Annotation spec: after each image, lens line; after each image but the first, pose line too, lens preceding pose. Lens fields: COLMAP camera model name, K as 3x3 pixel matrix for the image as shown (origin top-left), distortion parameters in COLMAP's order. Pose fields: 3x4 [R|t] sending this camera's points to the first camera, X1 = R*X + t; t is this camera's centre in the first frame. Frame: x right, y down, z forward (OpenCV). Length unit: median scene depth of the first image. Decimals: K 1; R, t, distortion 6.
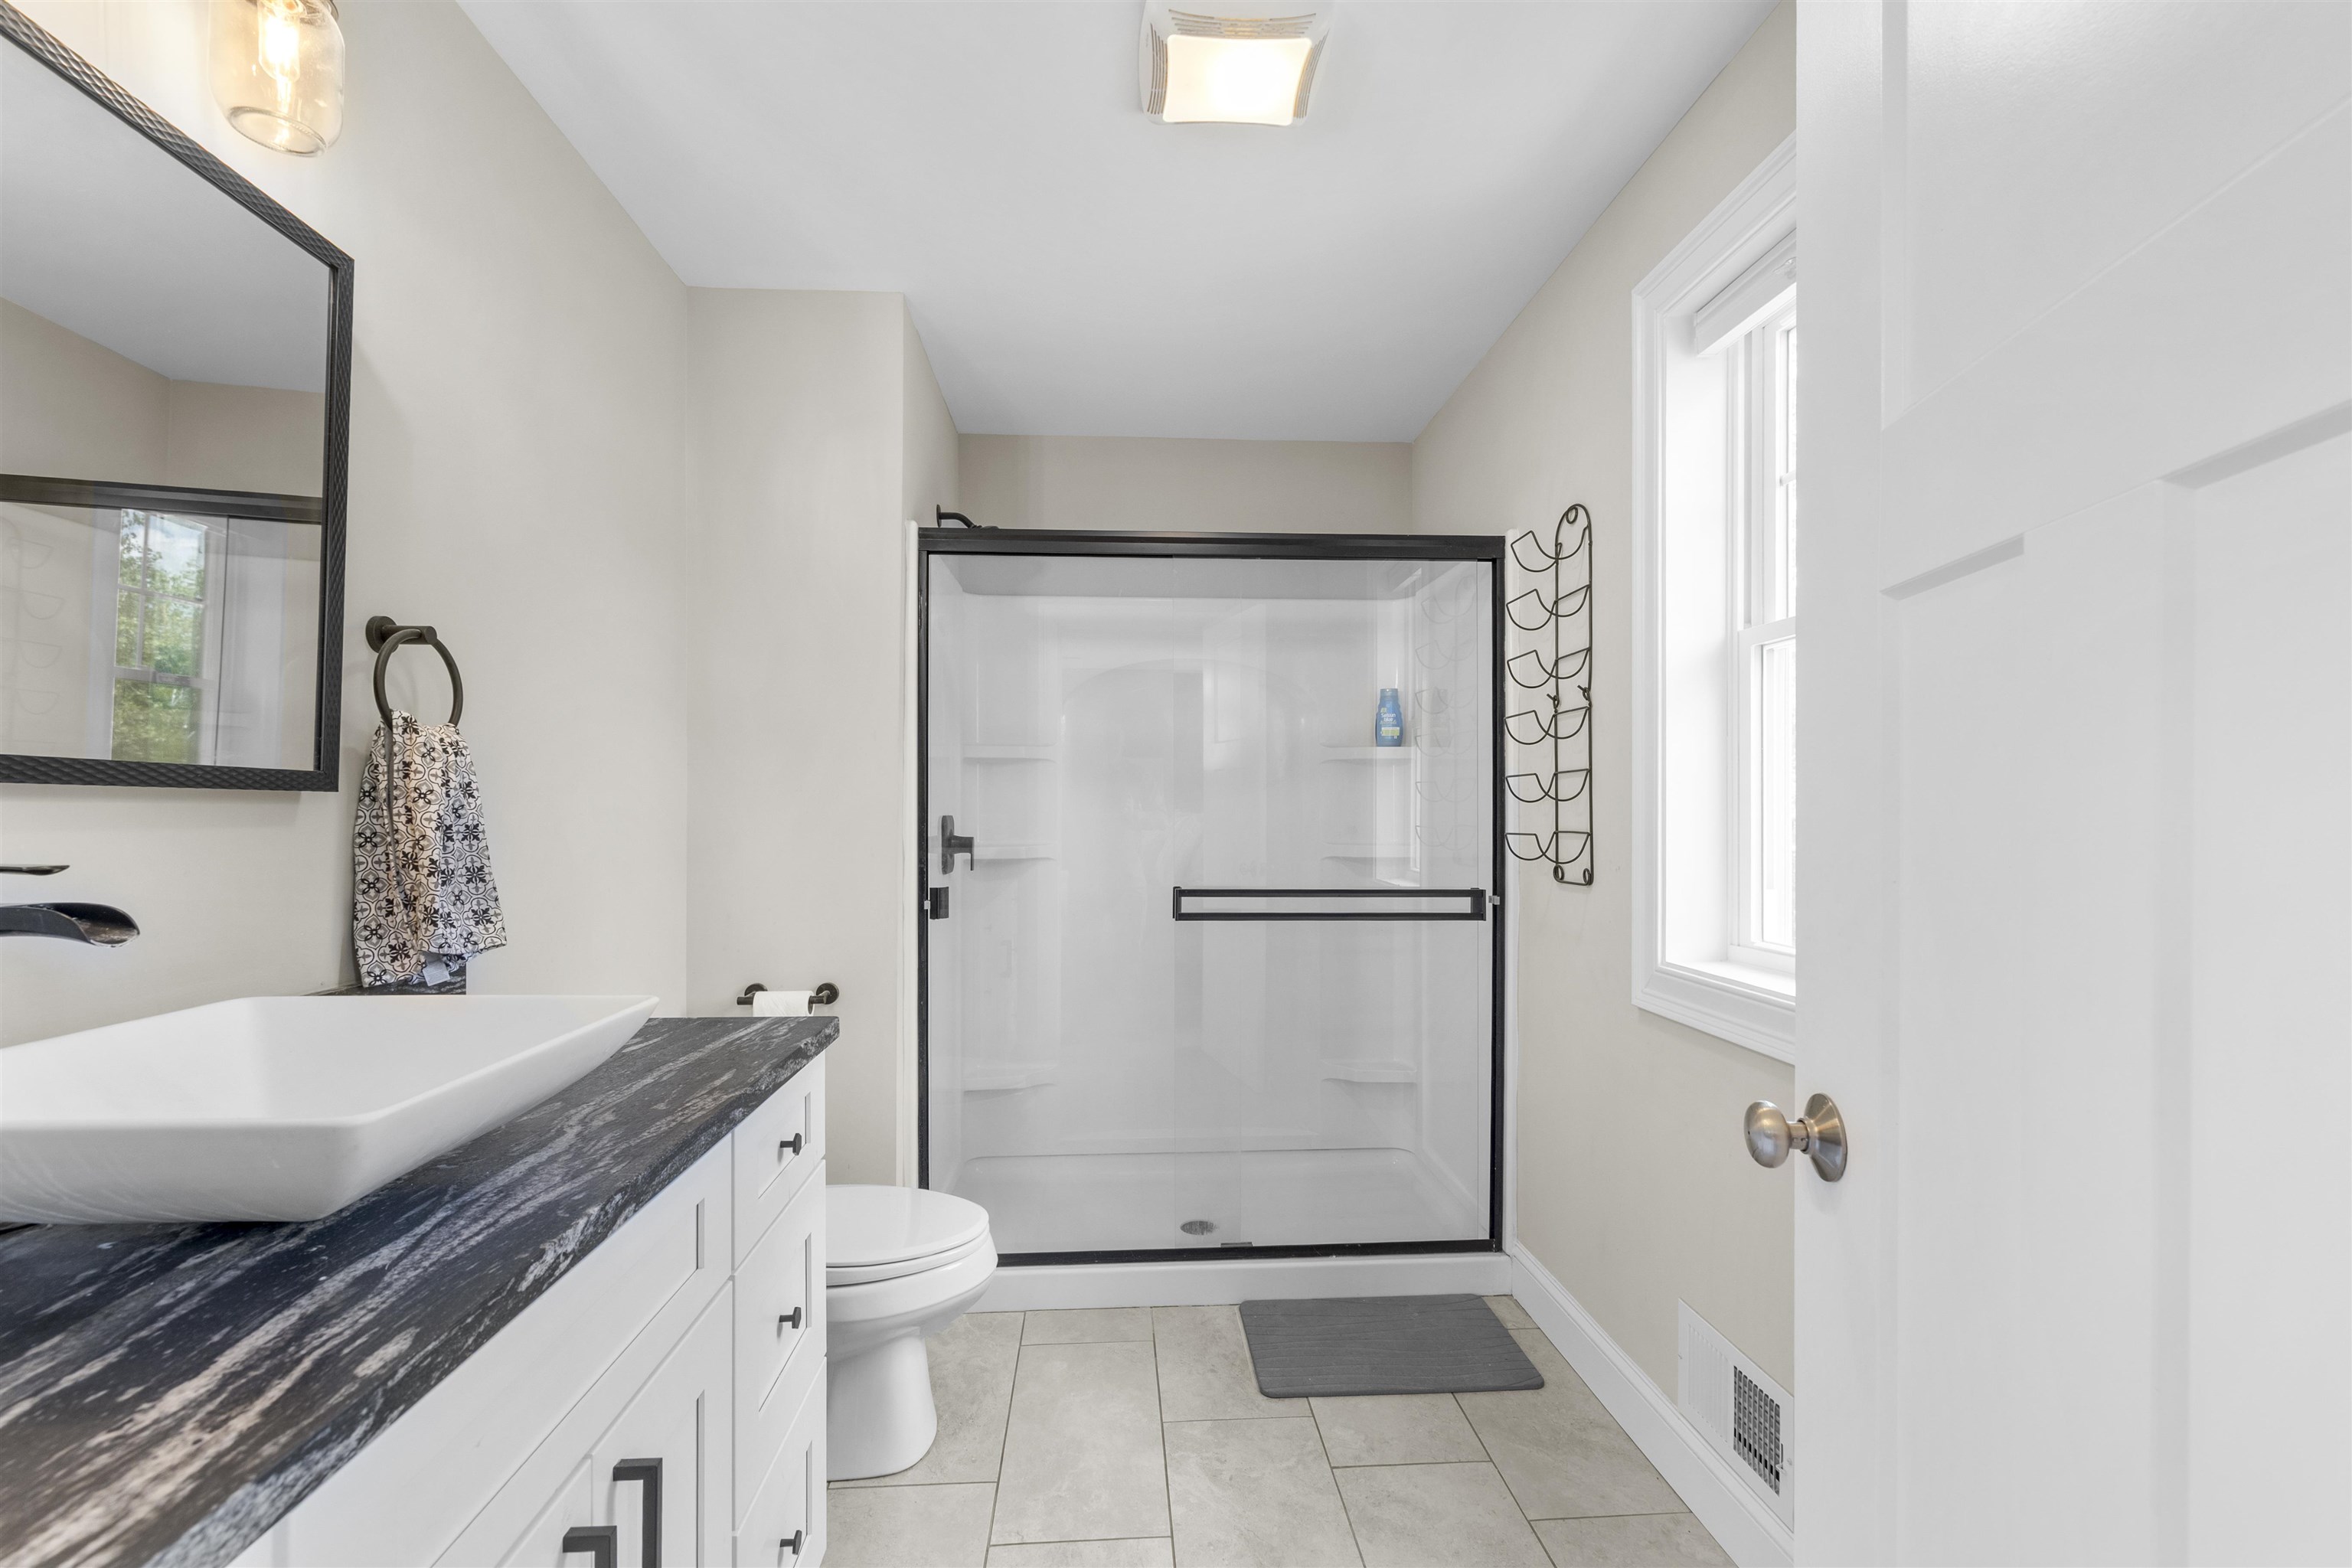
lens RADIAL K [[991.3, 0, 1167.5], [0, 991.3, 802.1], [0, 0, 1]] dist [0.003240, 0.000718]
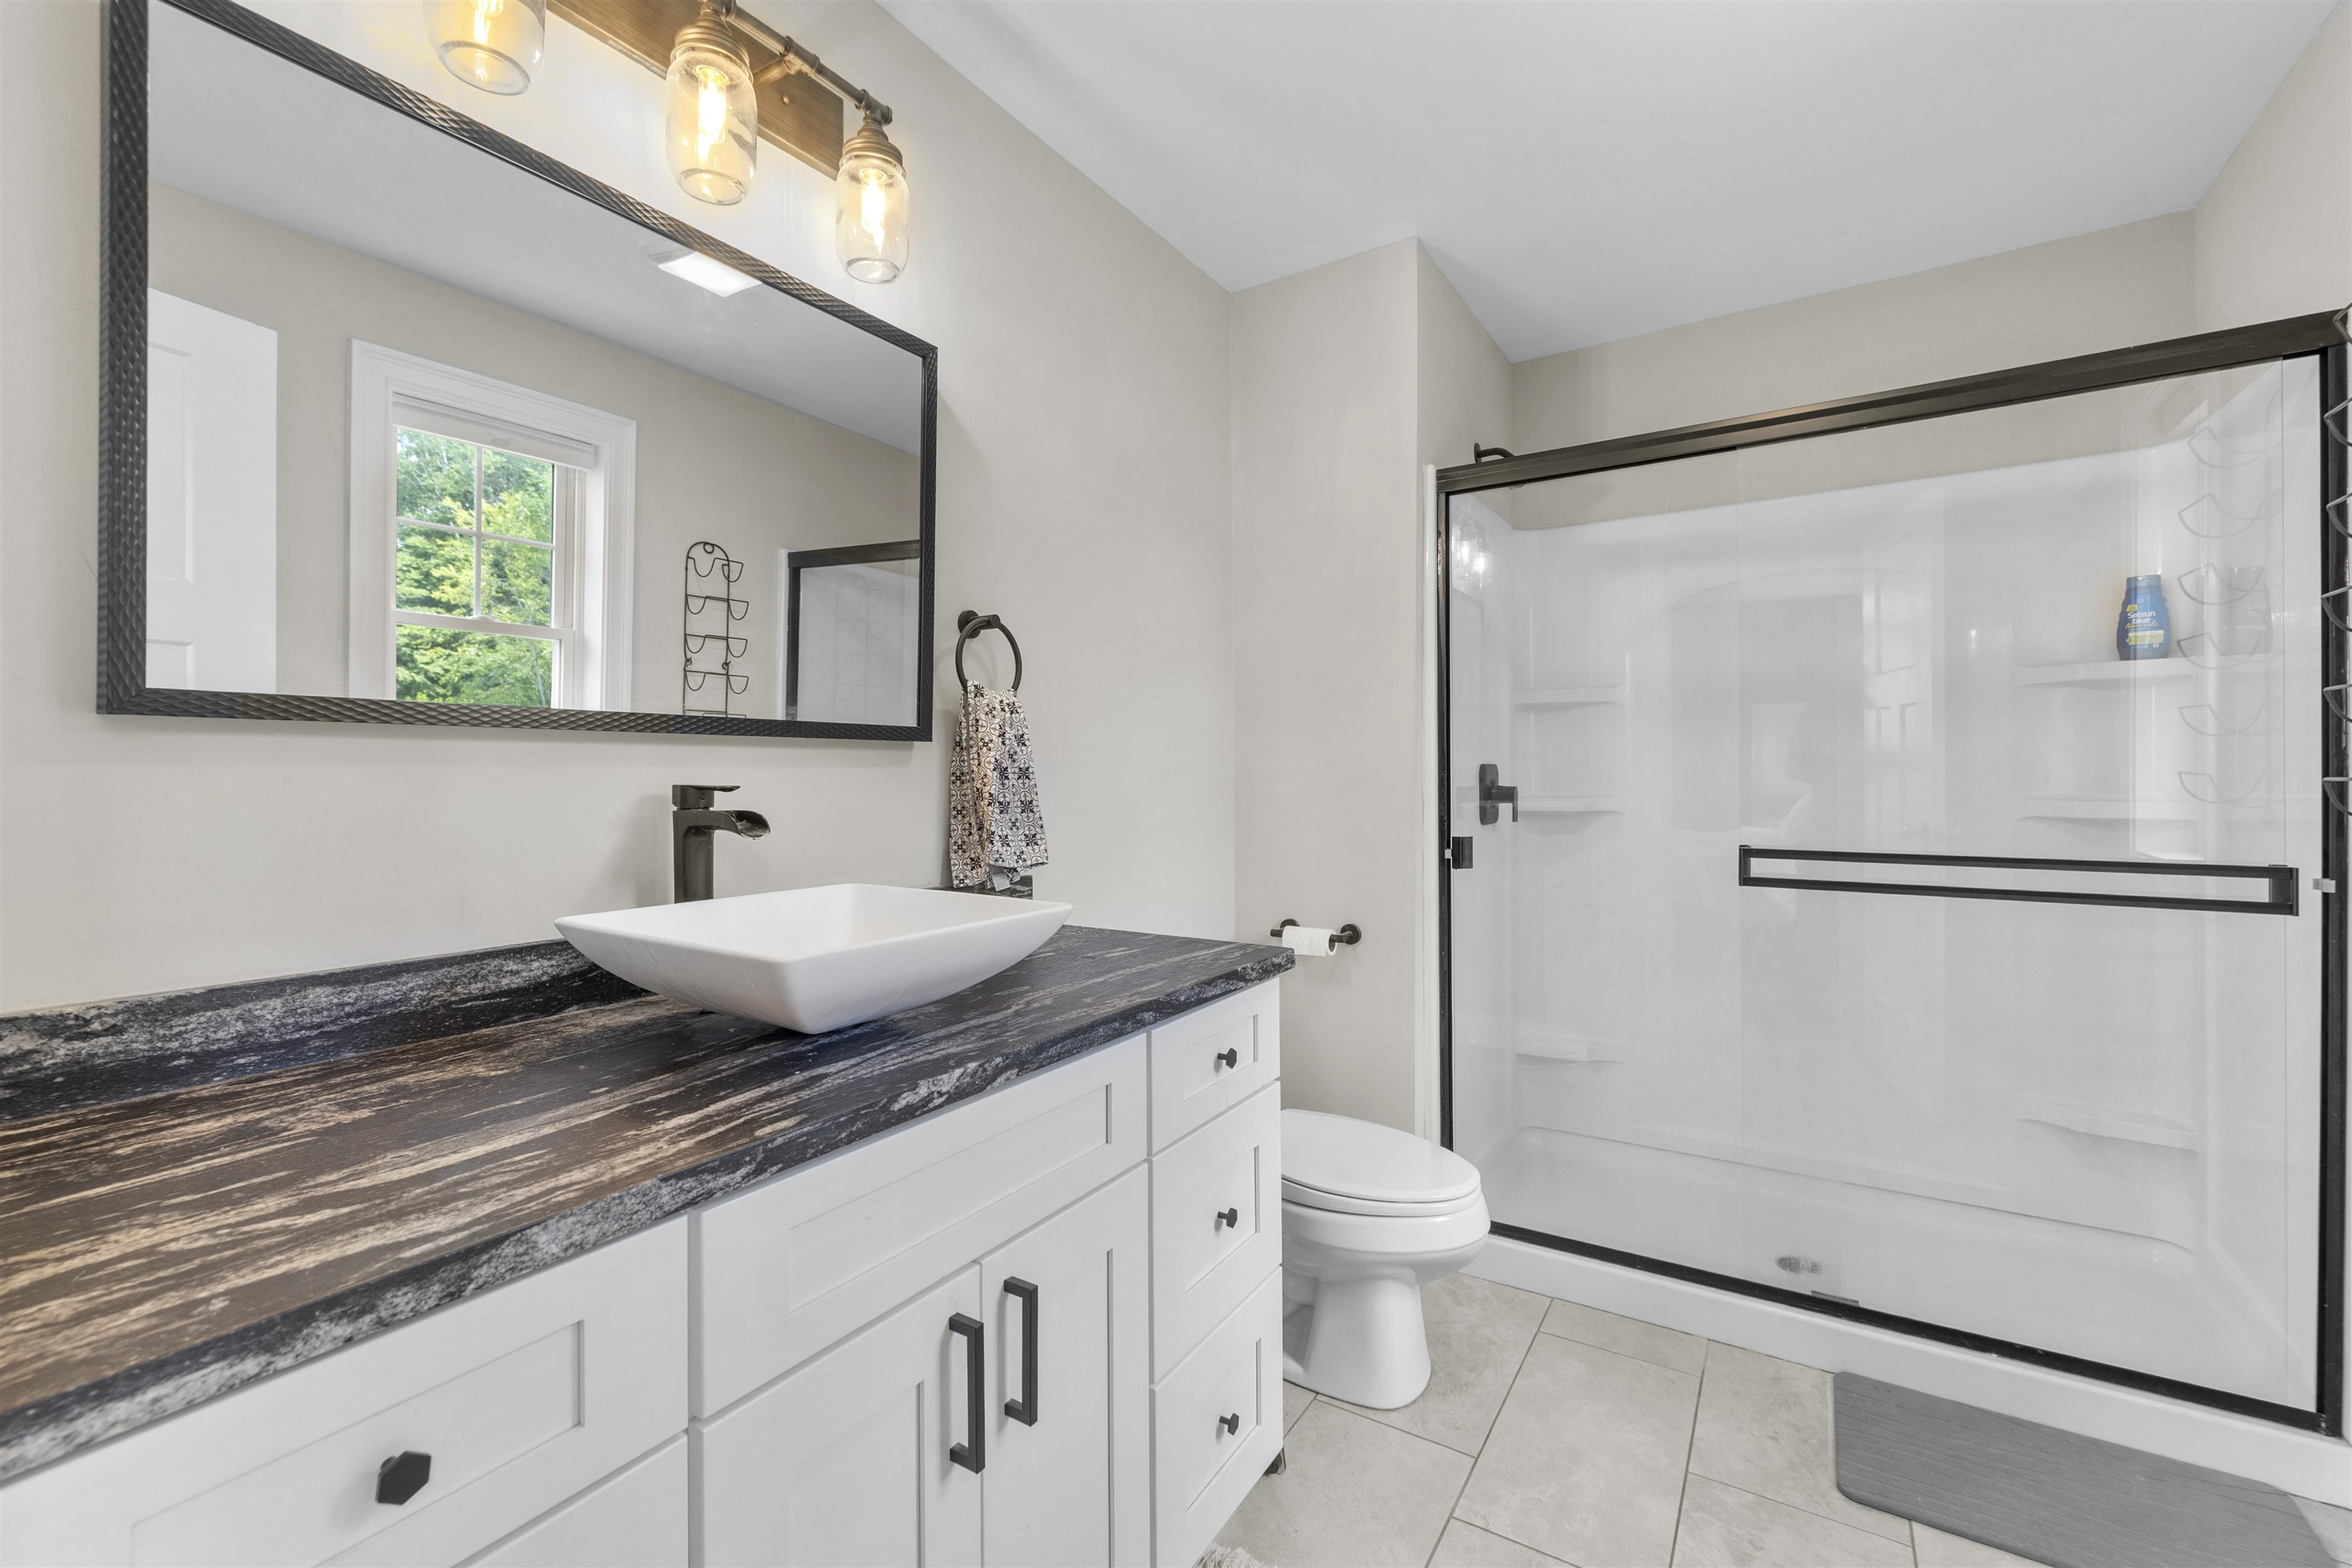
lens RADIAL K [[991.3, 0, 1169.6], [0, 991.3, 768.8], [0, 0, 1]] dist [0.003240, 0.000718]
pose [[0.807370, -0.007883, -0.589994, 0.142612], [0.012603, 0.999913, 0.003886, 0.015871], [0.589912, -0.010573, 0.807399, 0.059935]]
